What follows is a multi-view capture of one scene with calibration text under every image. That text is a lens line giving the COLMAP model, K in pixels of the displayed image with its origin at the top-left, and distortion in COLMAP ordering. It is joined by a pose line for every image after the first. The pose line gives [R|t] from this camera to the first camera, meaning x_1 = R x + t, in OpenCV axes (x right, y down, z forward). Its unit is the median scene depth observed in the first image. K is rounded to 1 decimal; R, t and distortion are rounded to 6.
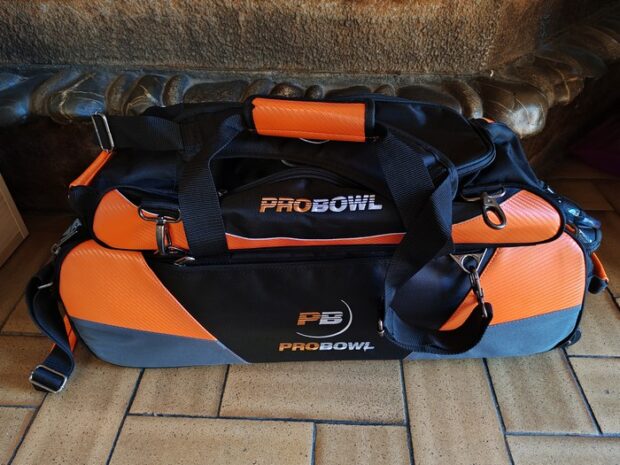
lens RADIAL K [[483.4, 0, 314.2], [0, 483.4, 222.3], [0, 0, 1]] dist [-0.003840, -0.043193]
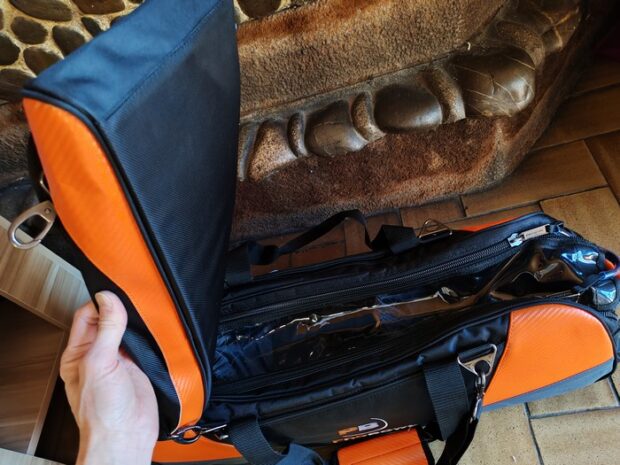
lens RADIAL K [[483.4, 0, 313.8], [0, 483.4, 205.4], [0, 0, 1]] dist [-0.003840, -0.043193]
pose [[0.943574, -0.250062, -0.217112, 0.219886], [0.297146, 0.928731, 0.221726, -0.332026], [0.146193, -0.273729, 0.950631, -0.015014]]
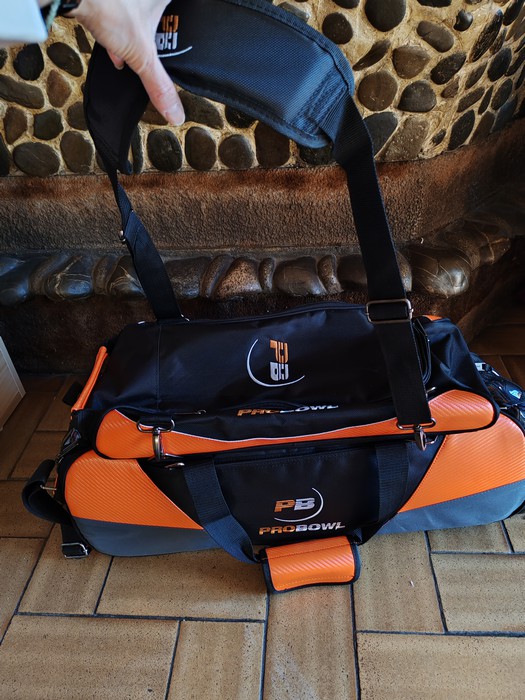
lens RADIAL K [[545.7, 0, 263.1], [0, 545.7, 331.5], [0, 0, 1]] dist [-0.003840, -0.043193]
pose [[0.997621, -0.036962, -0.058195, 0.062608], [0.033681, 0.997841, -0.056387, -0.035964], [0.060154, 0.054293, 0.996711, -0.310749]]
